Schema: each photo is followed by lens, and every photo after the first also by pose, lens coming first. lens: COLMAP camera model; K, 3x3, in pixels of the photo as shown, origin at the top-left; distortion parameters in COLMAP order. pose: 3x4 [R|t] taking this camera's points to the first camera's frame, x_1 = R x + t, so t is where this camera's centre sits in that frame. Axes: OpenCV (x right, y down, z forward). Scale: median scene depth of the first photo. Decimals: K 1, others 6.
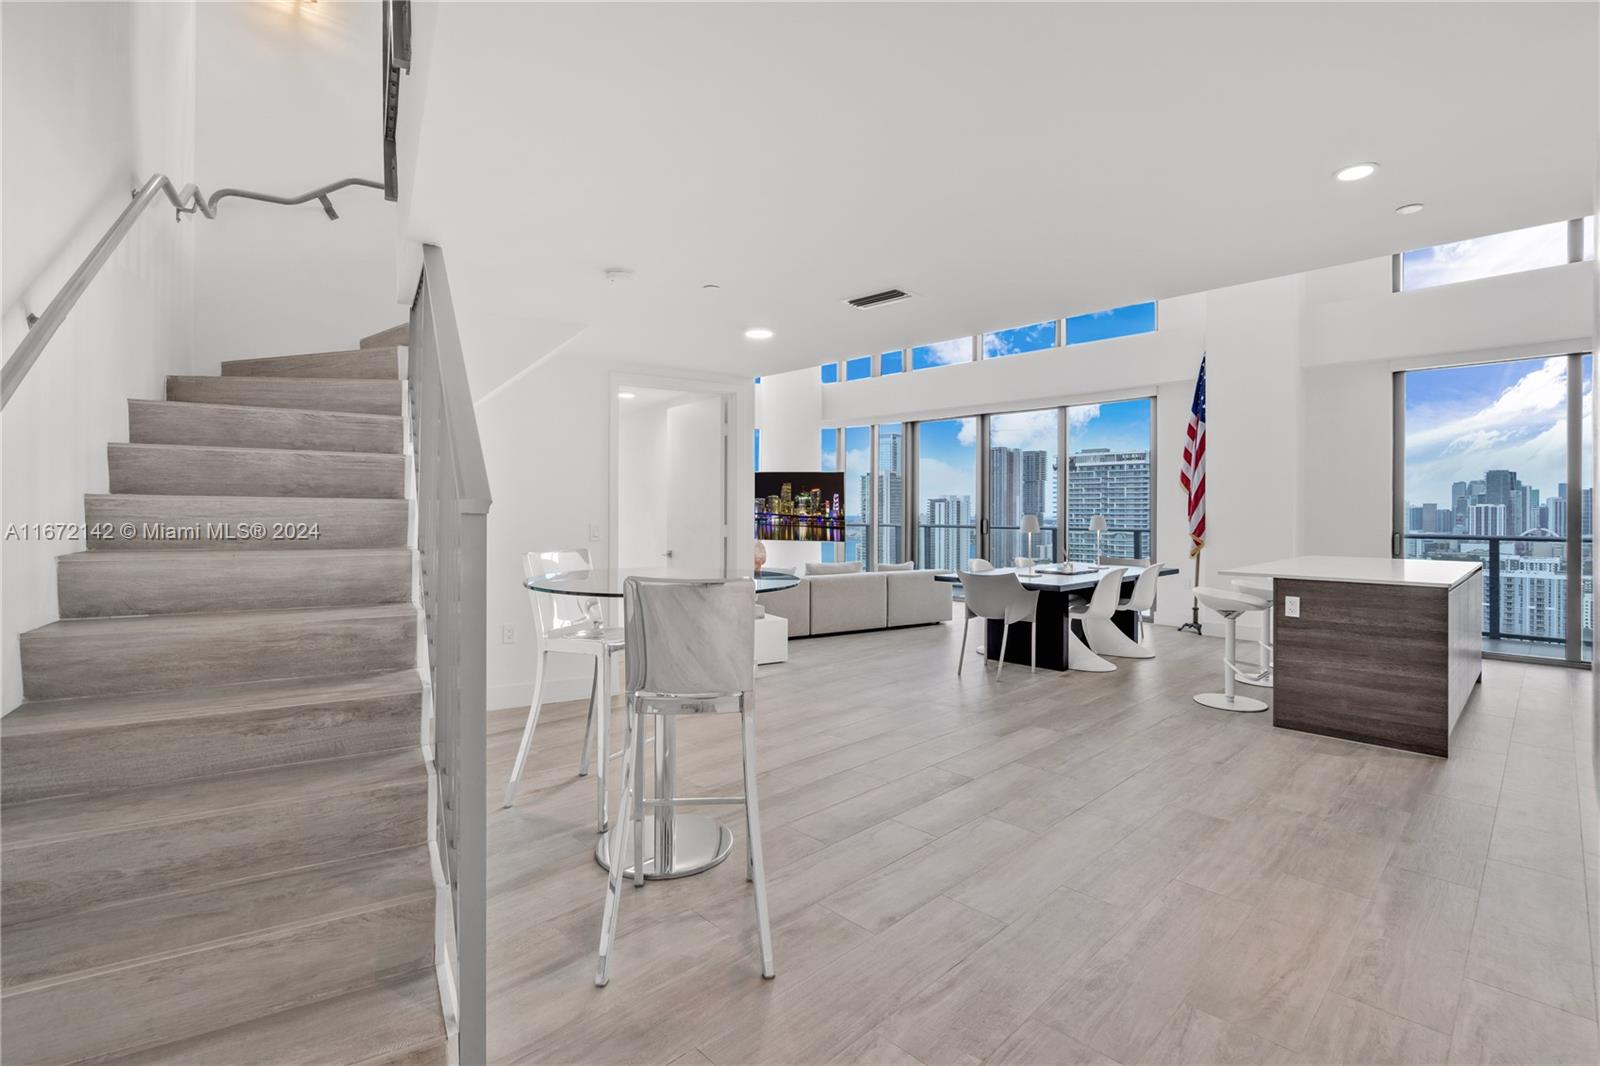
lens RADIAL K [[747.1, 0, 807.6], [0, 747.1, 528.3], [0, 0, 1]] dist [-0.000436, 0.000007]
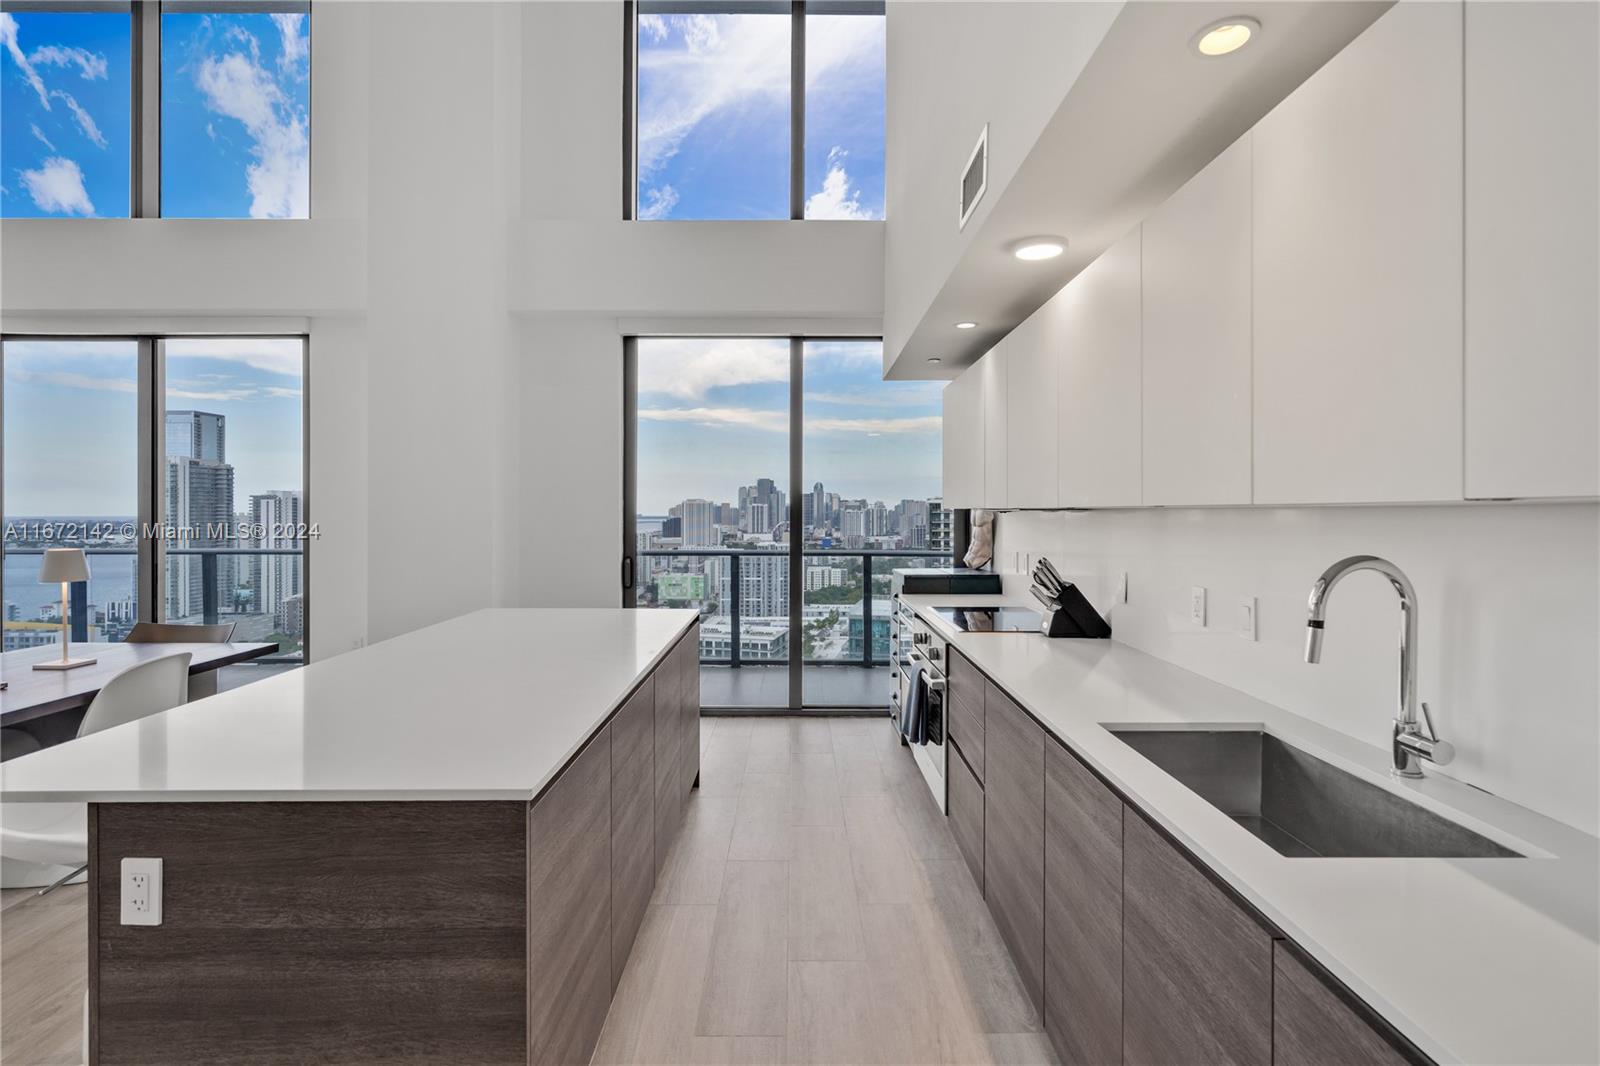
lens RADIAL K [[747.1, 0, 807.6], [0, 747.1, 528.3], [0, 0, 1]] dist [-0.000436, 0.000007]
pose [[0.692618, -0.020211, 0.721022, 0.250494], [0.019064, 0.999771, 0.009712, -0.017998], [-0.721053, 0.007019, 0.692845, 0.235477]]
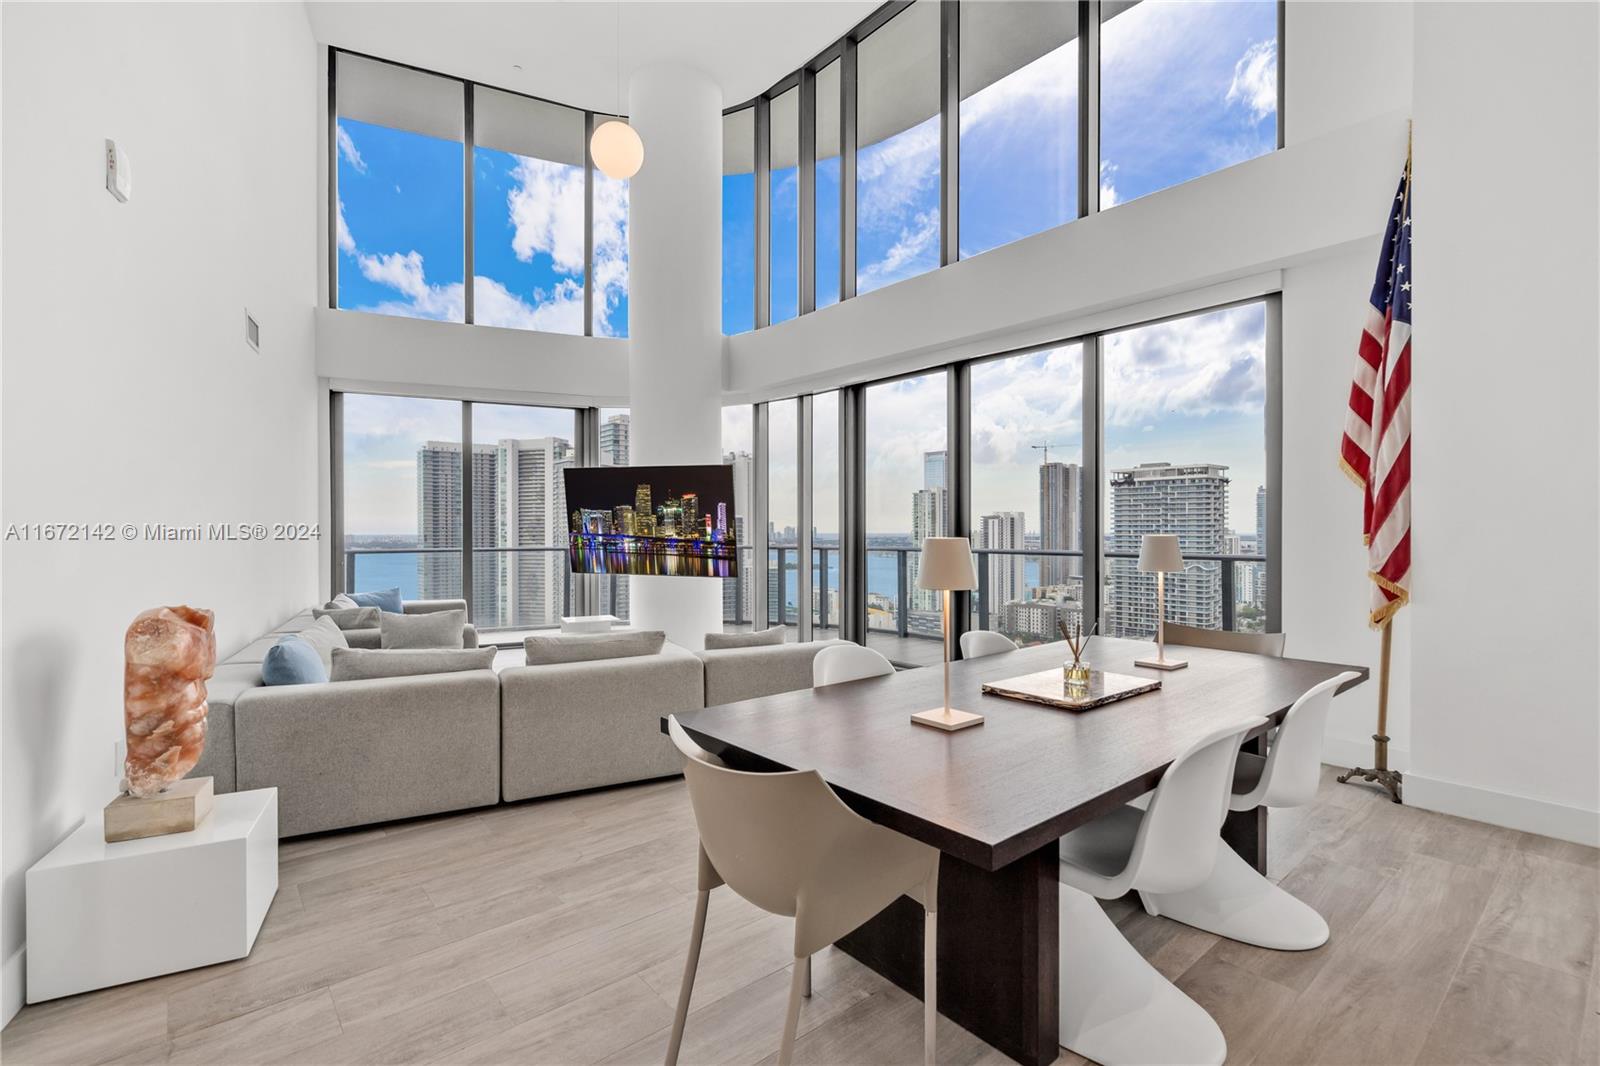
lens RADIAL K [[745.5, 0, 796.6], [0, 745.5, 532.4], [0, 0, 1]] dist [-0.003393, 0.000109]
pose [[0.996706, -0.006290, -0.080861, 0.150153], [0.004661, 0.999783, -0.020320, -0.008562], [0.080971, 0.019877, 0.996518, 0.387092]]
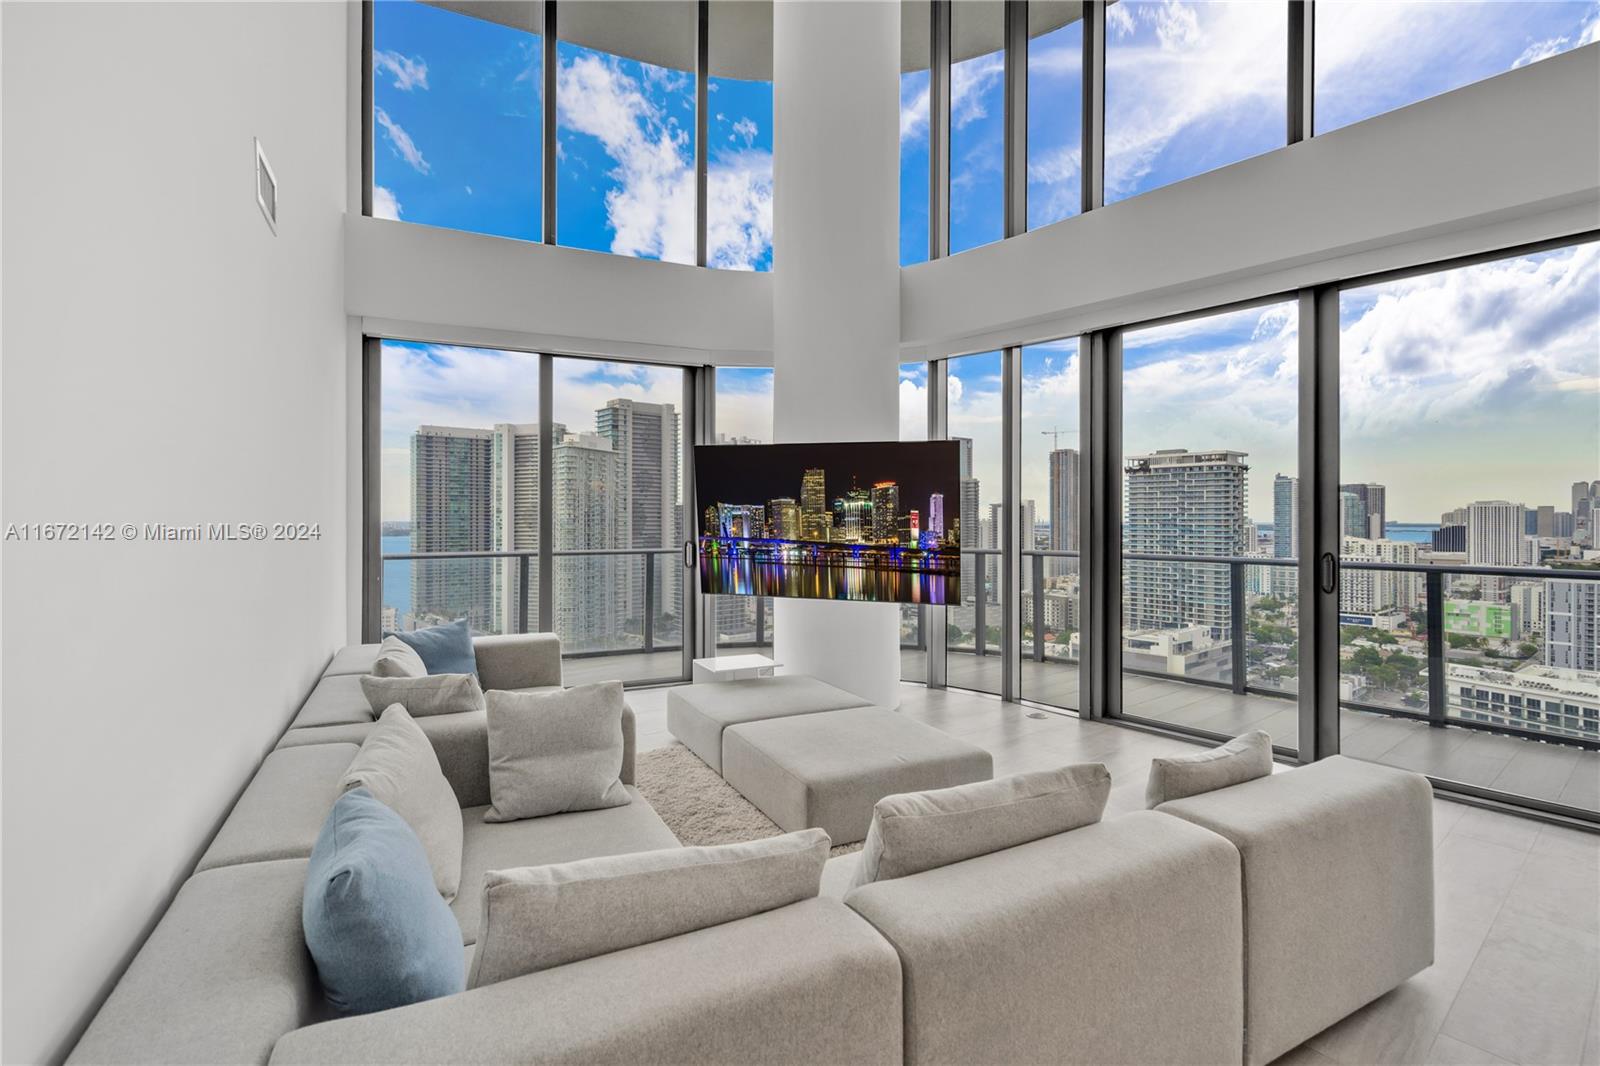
lens RADIAL K [[767.9, 0, 804.6], [0, 767.9, 528.3], [0, 0, 1]] dist [0.000491, -0.000037]
pose [[0.997550, -0.005096, -0.069774, -0.003661], [0.004376, 0.999936, -0.010470, -0.021651], [0.069823, 0.010139, 0.997508, 0.546379]]
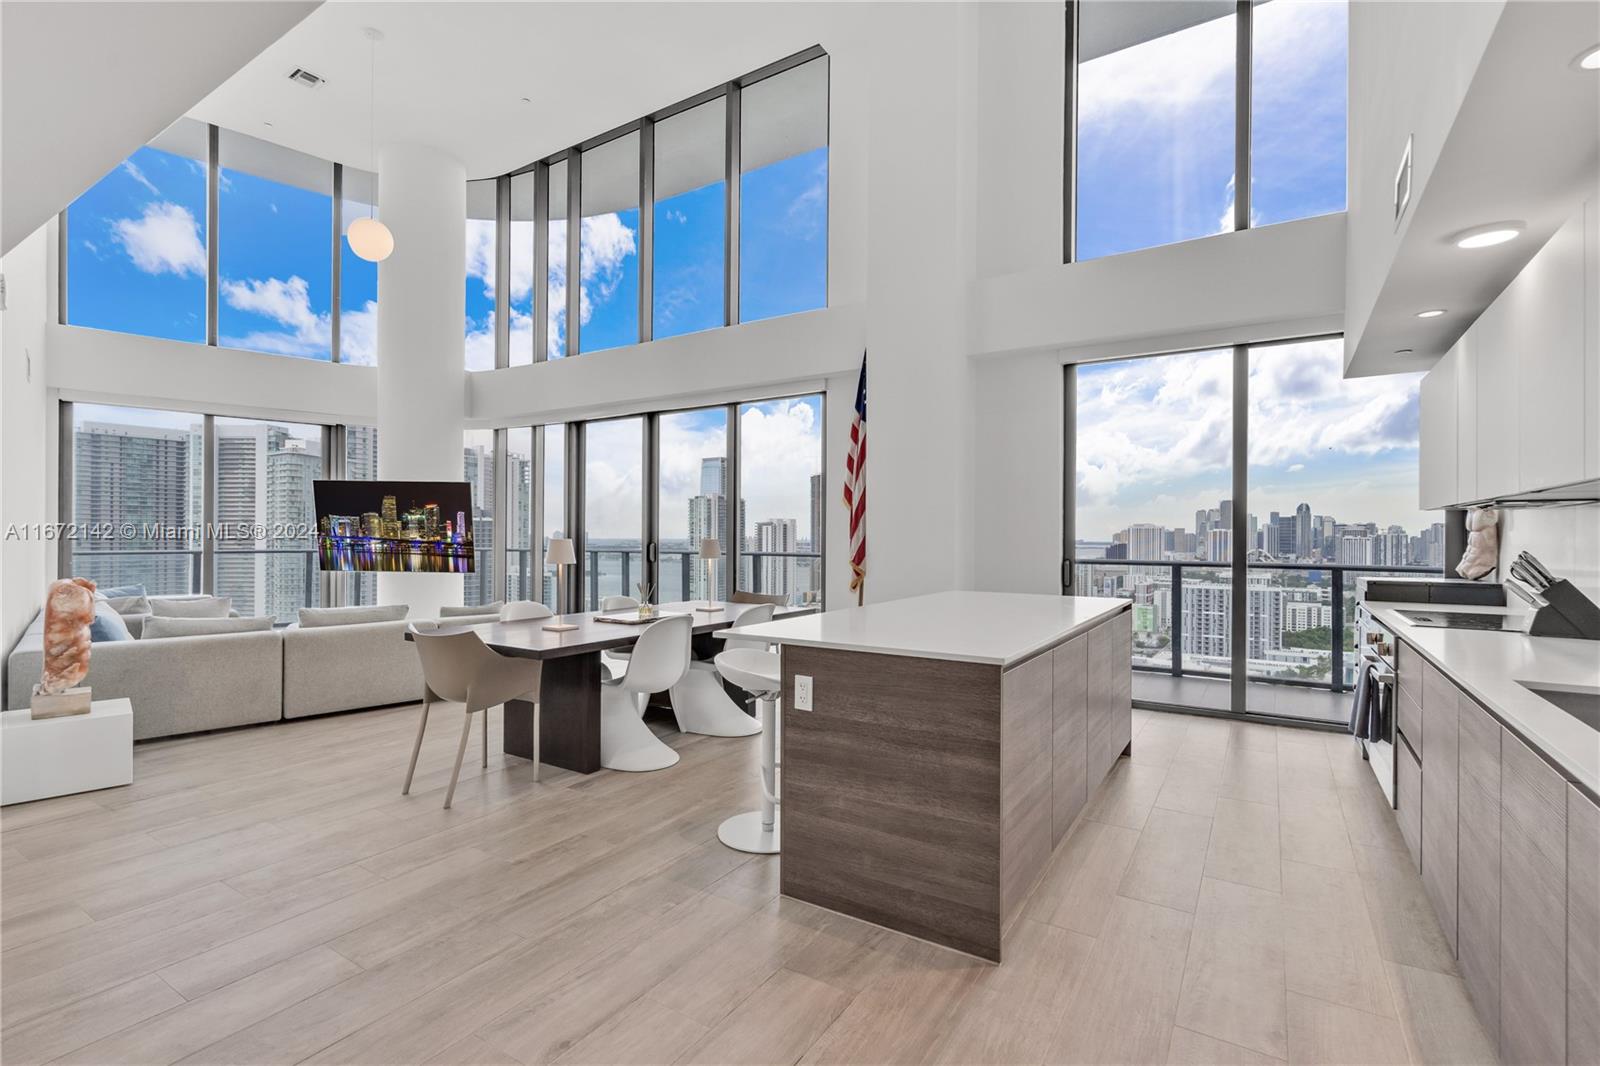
lens RADIAL K [[747.1, 0, 807.6], [0, 747.1, 528.3], [0, 0, 1]] dist [-0.000436, 0.000007]
pose [[0.972679, 0.001990, 0.232147, 0.207226], [0.005323, 0.999509, -0.030868, -0.003359], [-0.232094, 0.031260, 0.972191, 0.167213]]
